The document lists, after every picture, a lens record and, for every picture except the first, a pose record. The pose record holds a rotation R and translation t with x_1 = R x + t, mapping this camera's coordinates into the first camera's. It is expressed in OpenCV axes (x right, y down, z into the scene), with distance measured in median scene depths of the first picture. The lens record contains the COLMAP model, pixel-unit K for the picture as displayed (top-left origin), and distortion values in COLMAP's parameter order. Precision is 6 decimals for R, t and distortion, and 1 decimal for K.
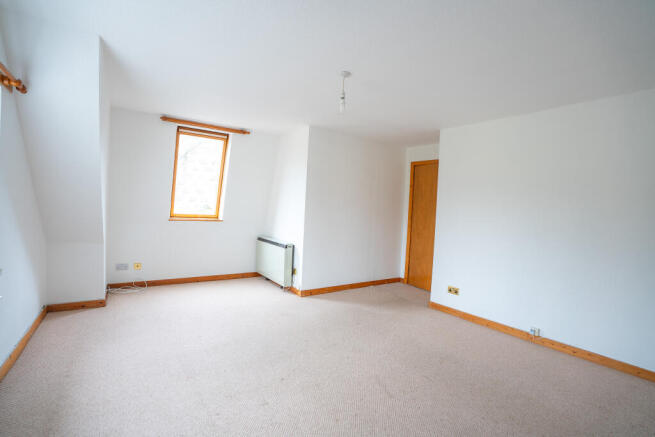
lens RADIAL K [[308.6, 0, 327.5], [0, 308.6, 218.5], [0, 0, 1]] dist [-0.070935, 0.017901]
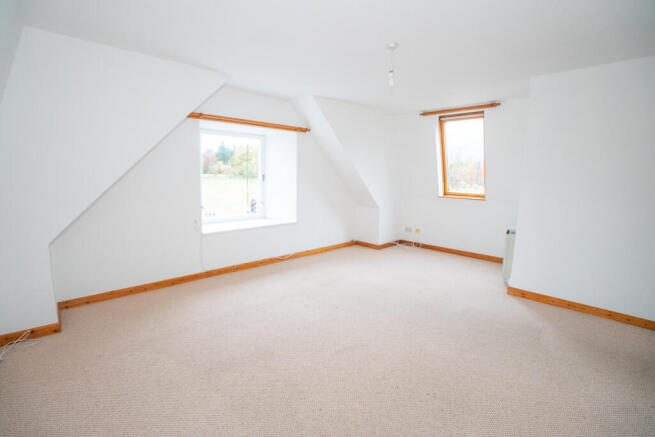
lens RADIAL K [[308.6, 0, 327.5], [0, 308.6, 218.5], [0, 0, 1]] dist [-0.070935, 0.017901]
pose [[0.146021, 0.091160, -0.985072, 0.619803], [-0.041353, 0.995437, 0.085989, 0.004655], [0.988417, 0.028179, 0.149125, 0.395745]]
